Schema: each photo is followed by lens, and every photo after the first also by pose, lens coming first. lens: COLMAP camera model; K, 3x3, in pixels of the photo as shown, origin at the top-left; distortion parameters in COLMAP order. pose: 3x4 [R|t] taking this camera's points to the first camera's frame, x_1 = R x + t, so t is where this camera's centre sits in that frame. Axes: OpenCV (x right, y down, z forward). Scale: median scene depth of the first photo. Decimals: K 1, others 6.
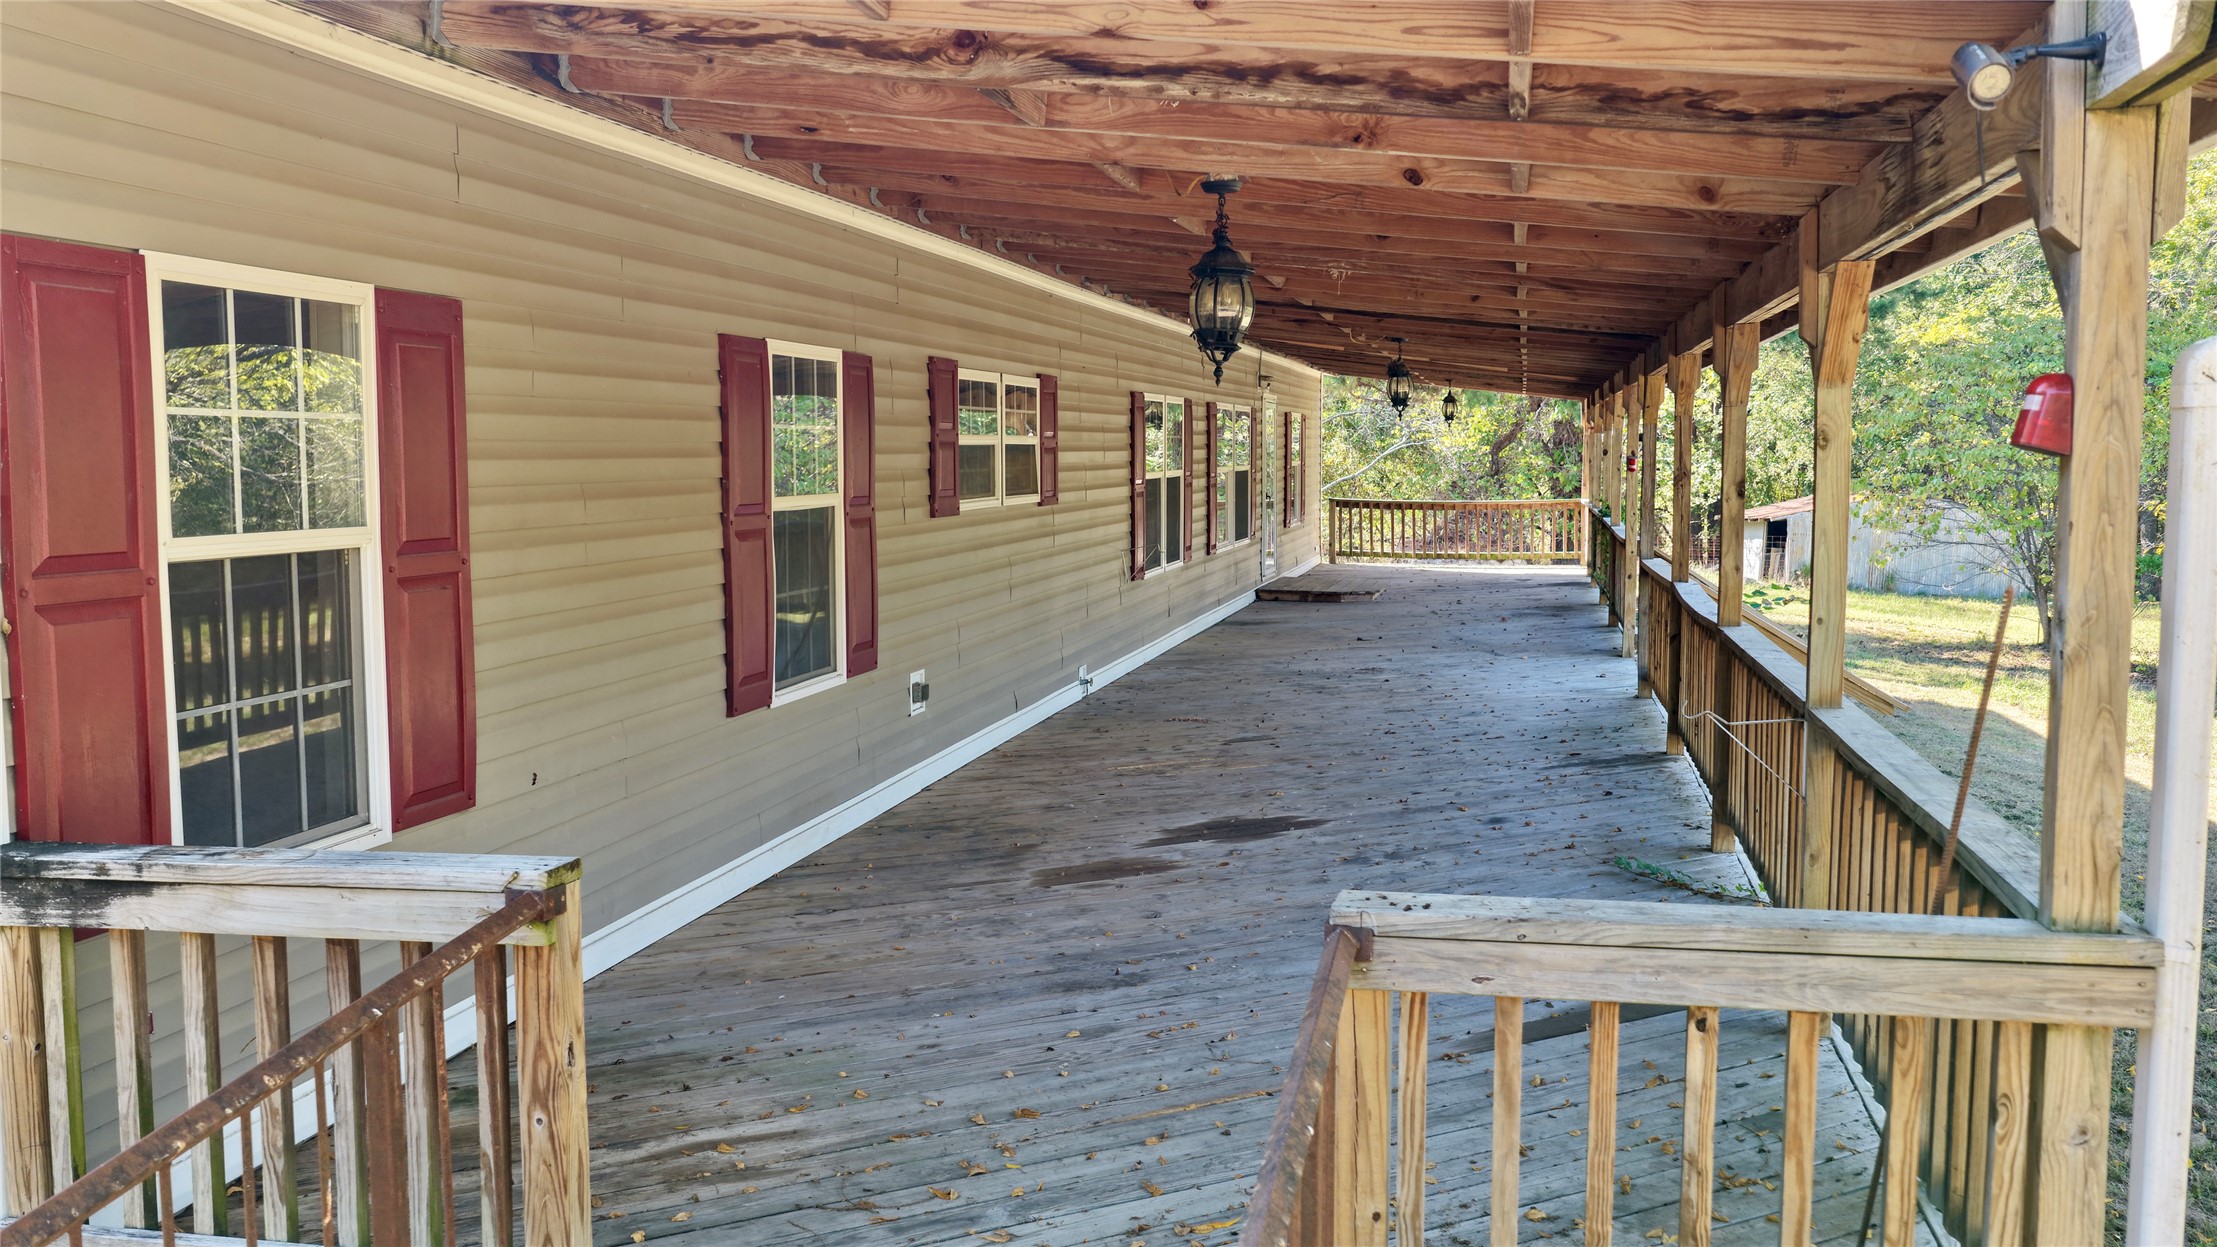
lens RADIAL K [[1835.2, 0, 1112.9], [0, 1835.2, 629.6], [0, 0, 1]] dist [-0.013603, 0.031737]
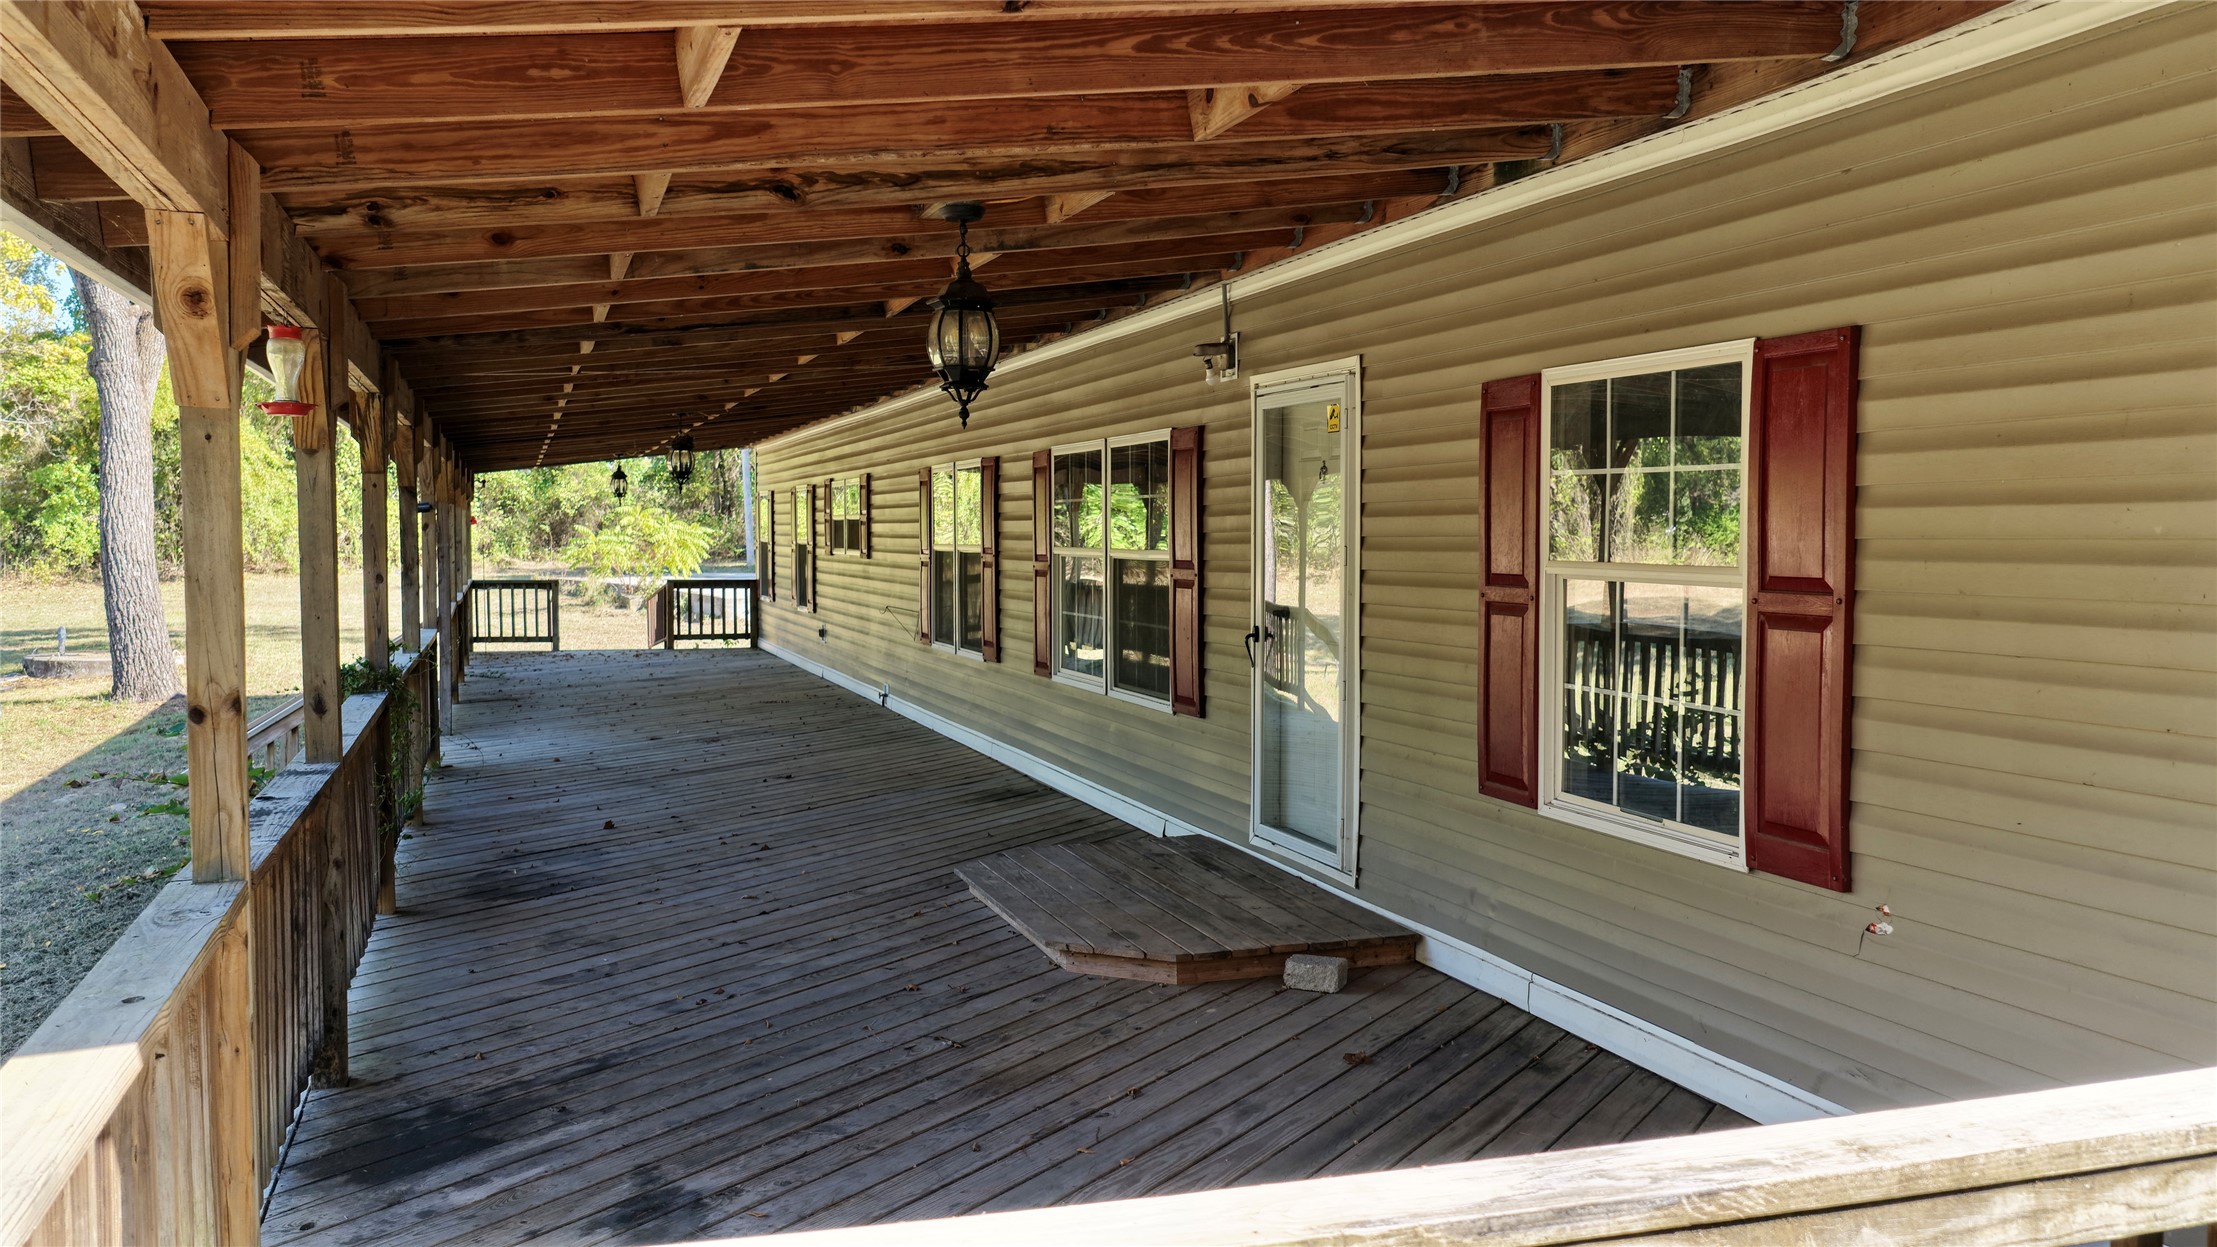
lens RADIAL K [[1835.2, 0, 1112.9], [0, 1835.2, 629.6], [0, 0, 1]] dist [-0.013603, 0.031737]
pose [[-0.839620, 0.043263, -0.541449, 0.488175], [-0.036994, 0.989954, 0.136466, -0.179869], [0.541913, 0.134610, -0.829584, 1.909735]]
